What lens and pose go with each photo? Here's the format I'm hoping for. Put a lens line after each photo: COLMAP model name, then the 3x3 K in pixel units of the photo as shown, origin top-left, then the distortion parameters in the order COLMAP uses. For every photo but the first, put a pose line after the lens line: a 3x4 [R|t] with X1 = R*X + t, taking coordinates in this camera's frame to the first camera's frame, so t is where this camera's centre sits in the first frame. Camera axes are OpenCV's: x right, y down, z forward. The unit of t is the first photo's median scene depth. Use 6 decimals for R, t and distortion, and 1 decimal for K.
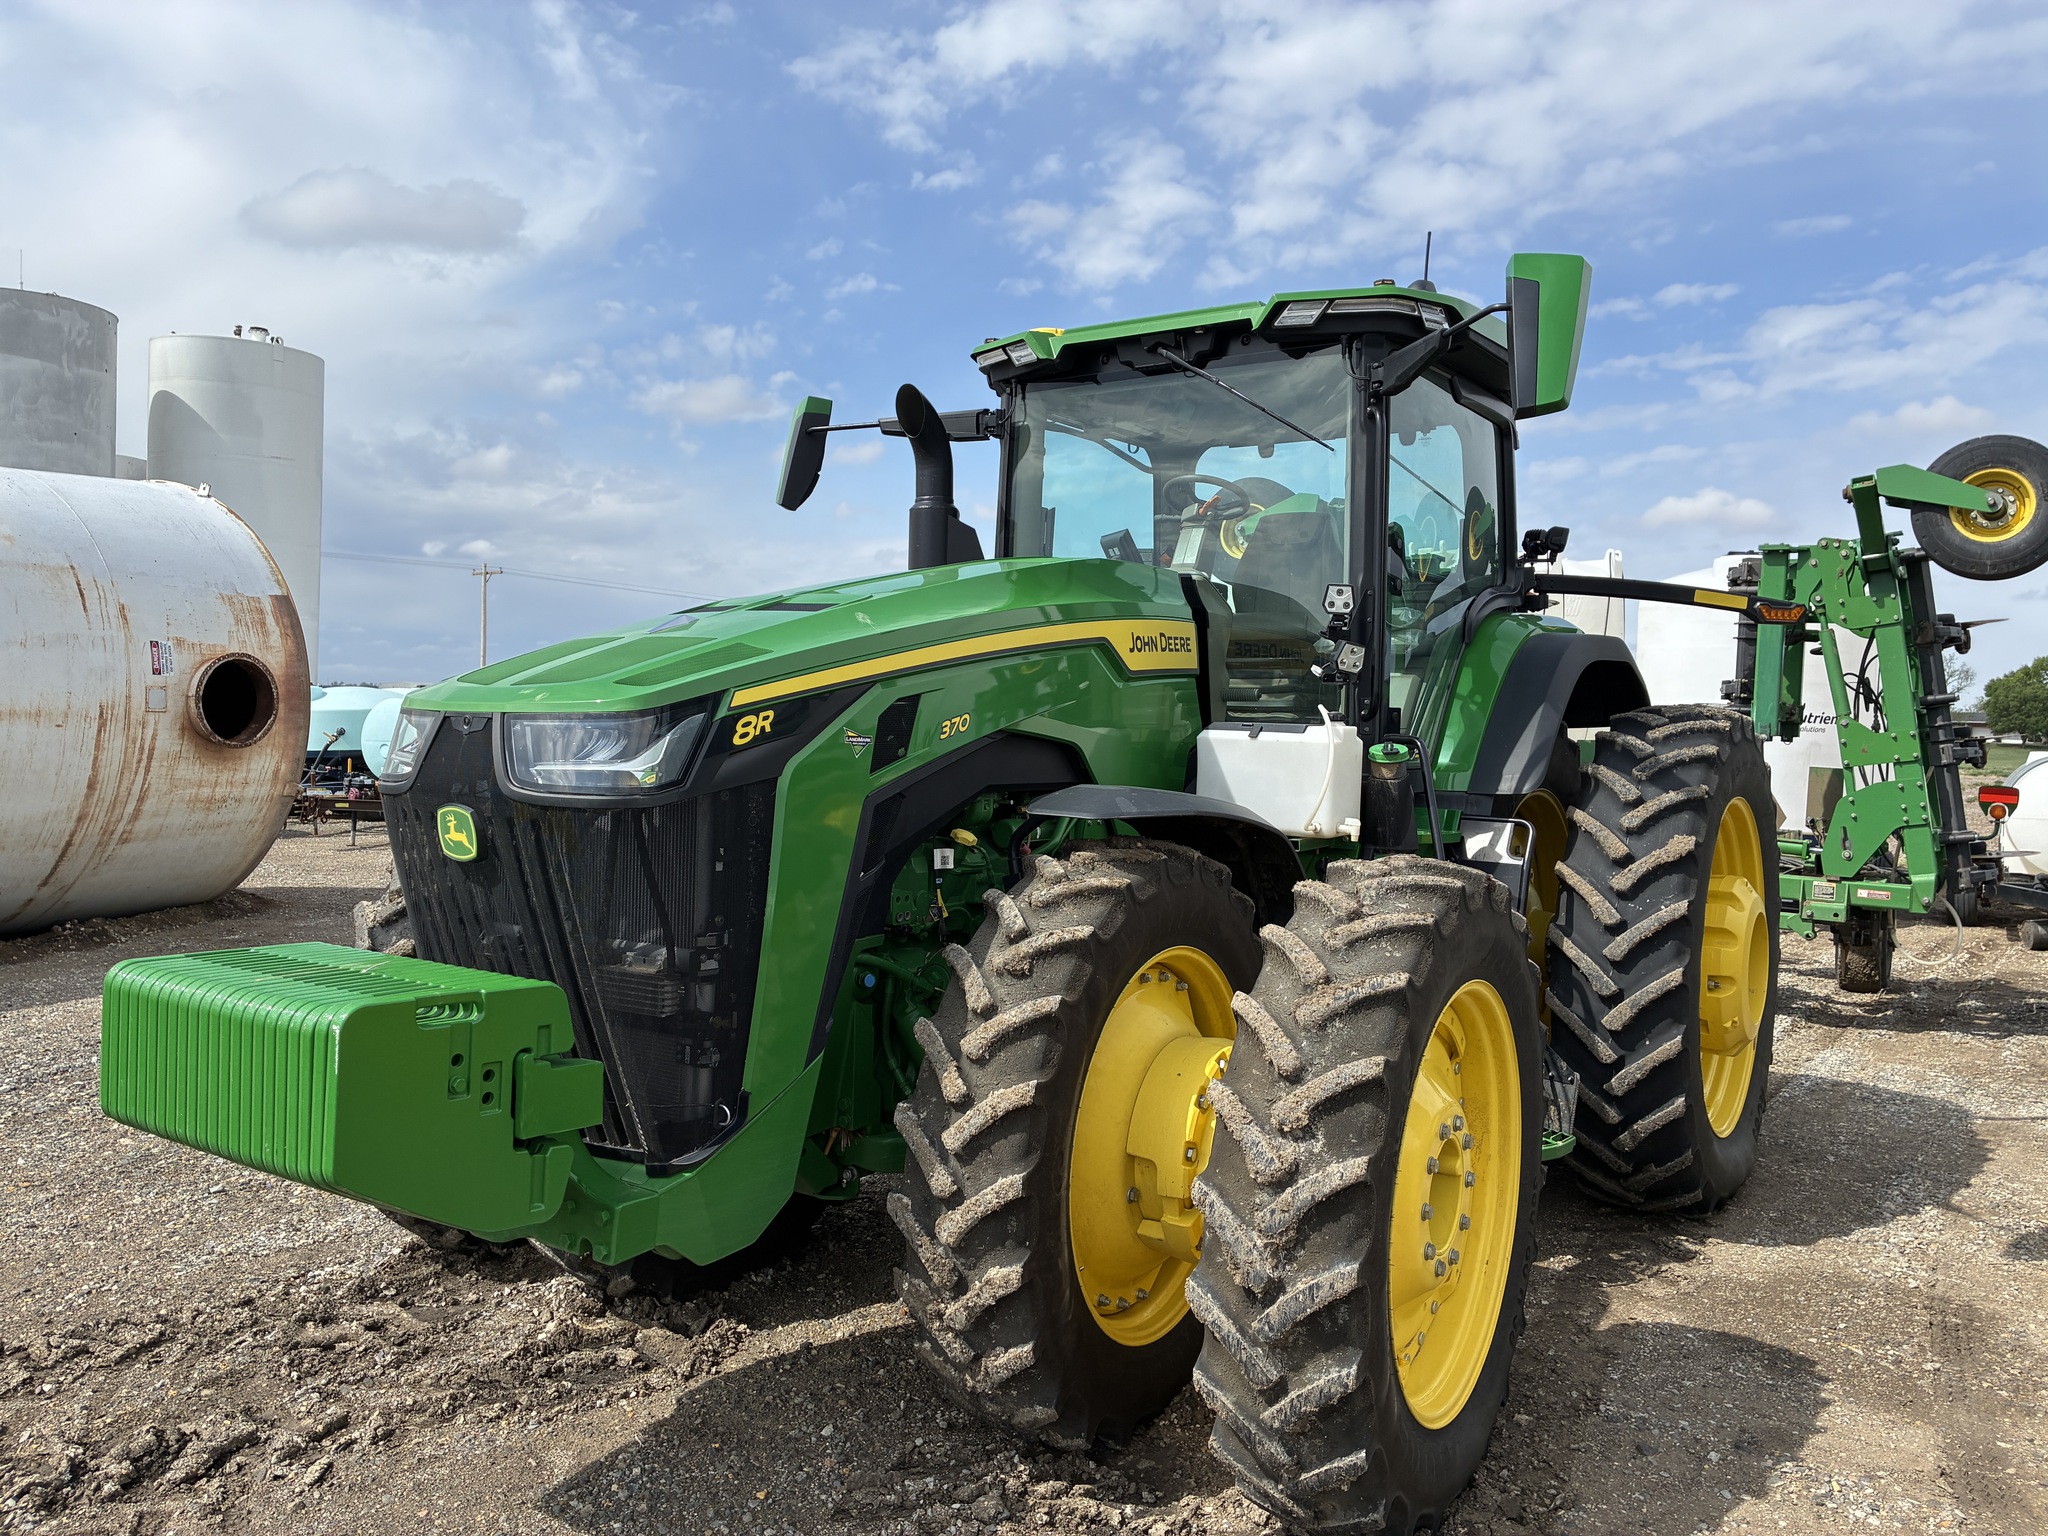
lens RADIAL K [[1565.7, 0, 1009.8], [0, 1565.7, 763.6], [0, 0, 1]] dist [0.012752, -0.000197]
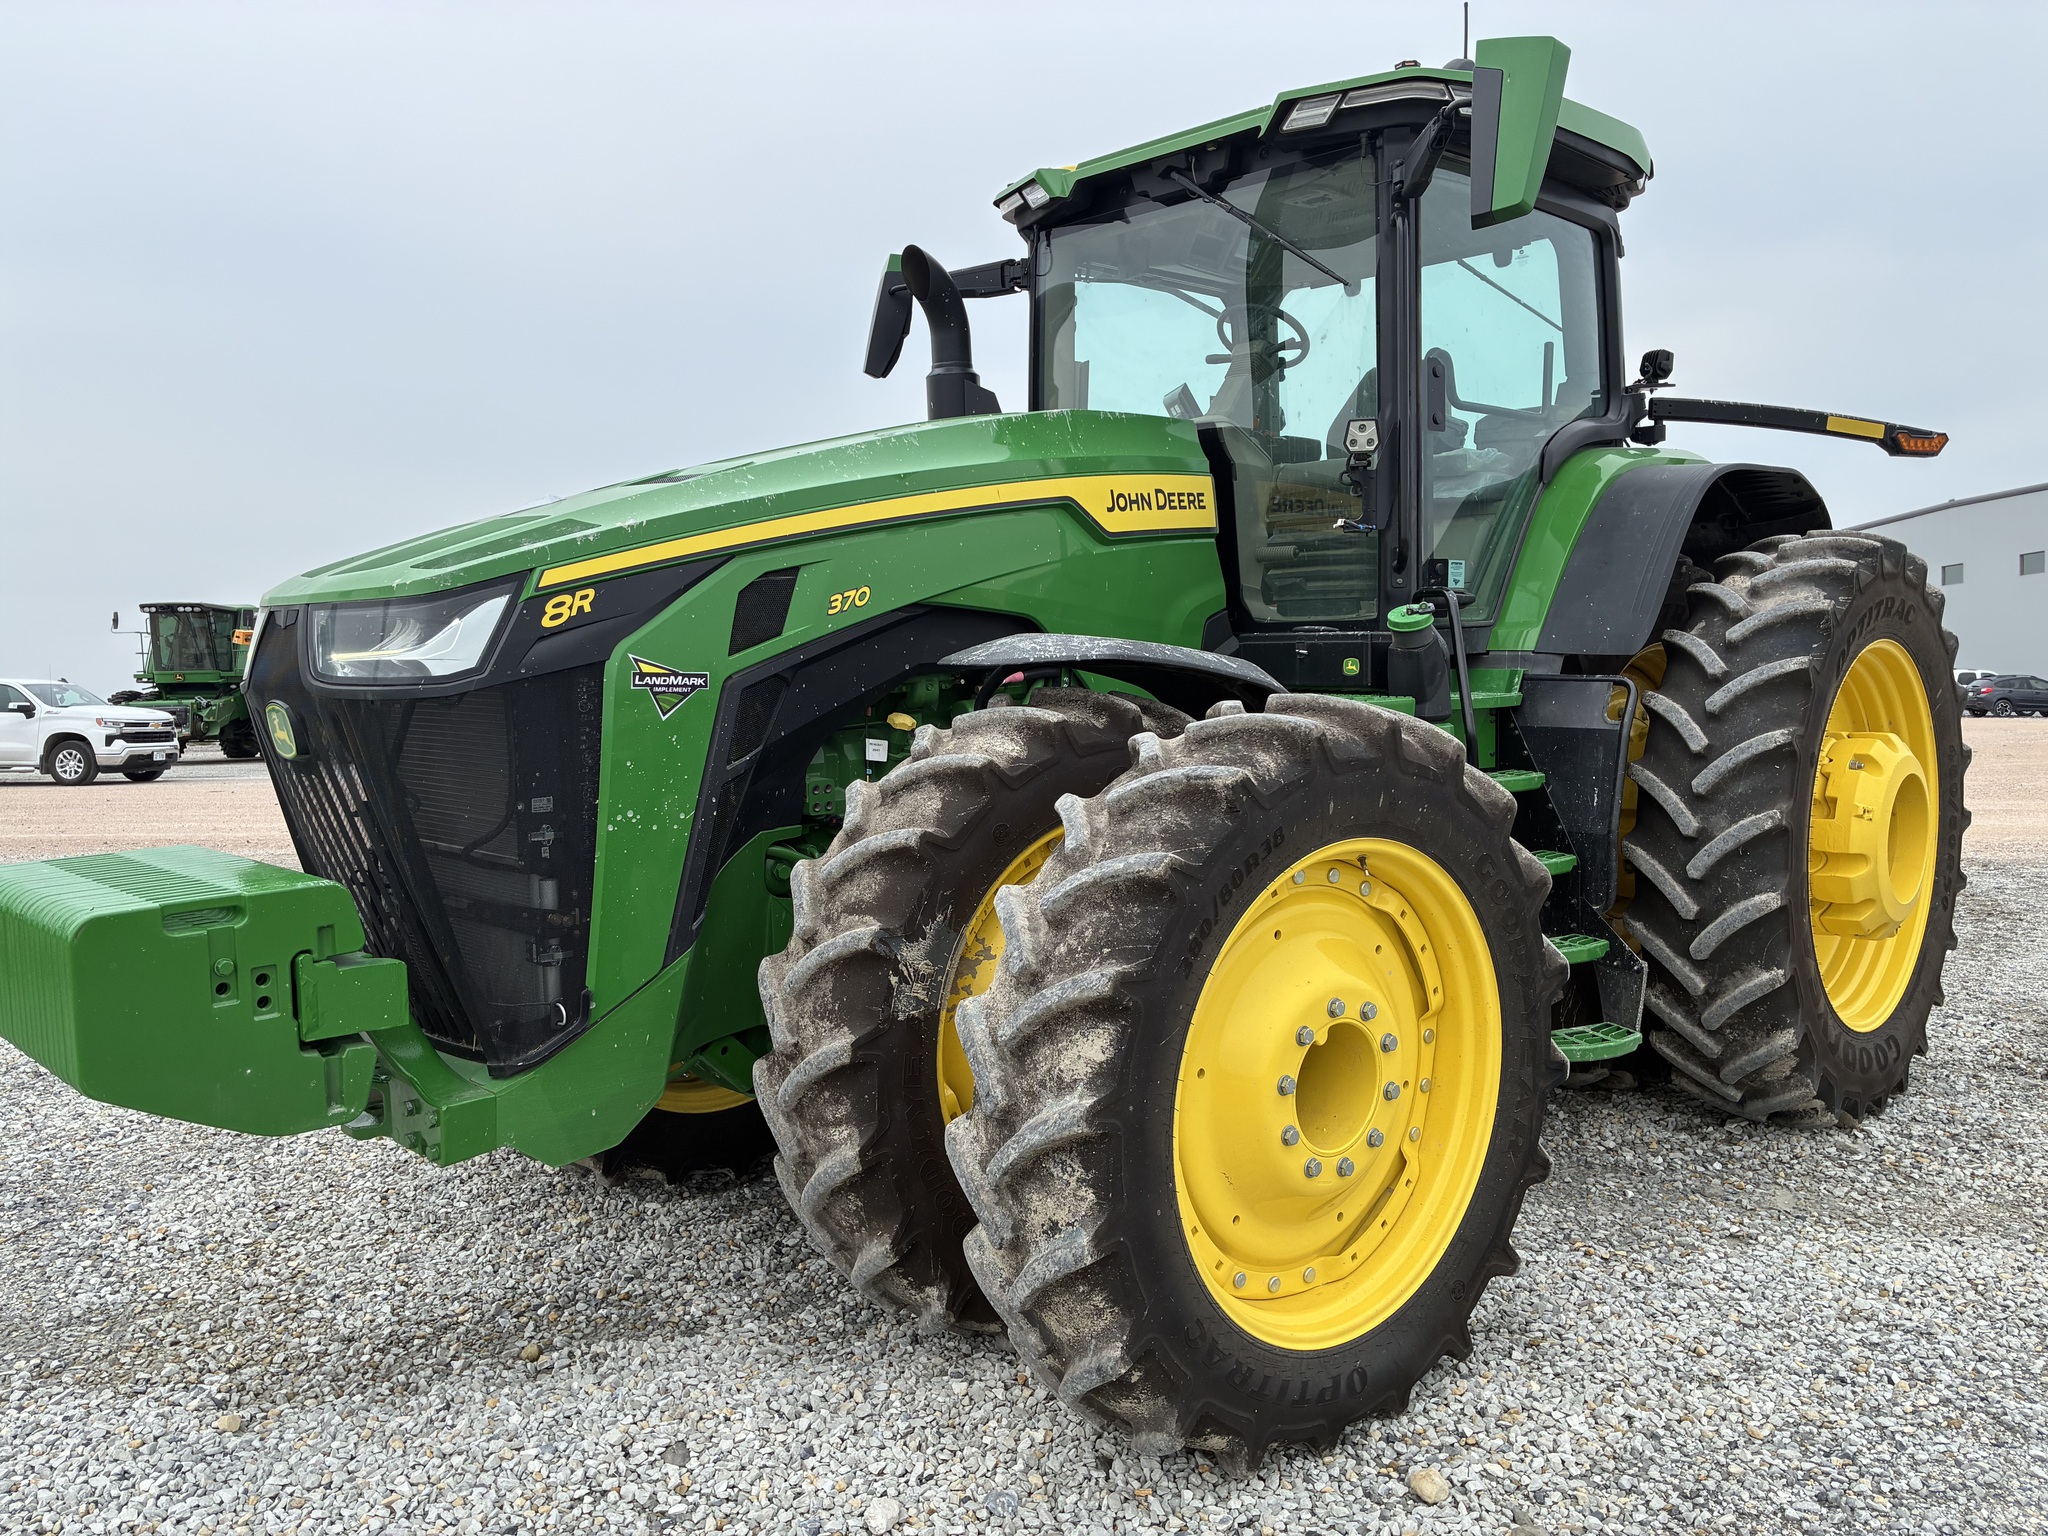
lens RADIAL K [[1565.7, 0, 1009.8], [0, 1565.7, 763.6], [0, 0, 1]] dist [0.012752, -0.000197]
pose [[0.980607, -0.029793, -0.193707, 0.183287], [0.042564, 0.997162, 0.062104, 0.015304], [0.191307, -0.069144, 0.979092, 0.082620]]
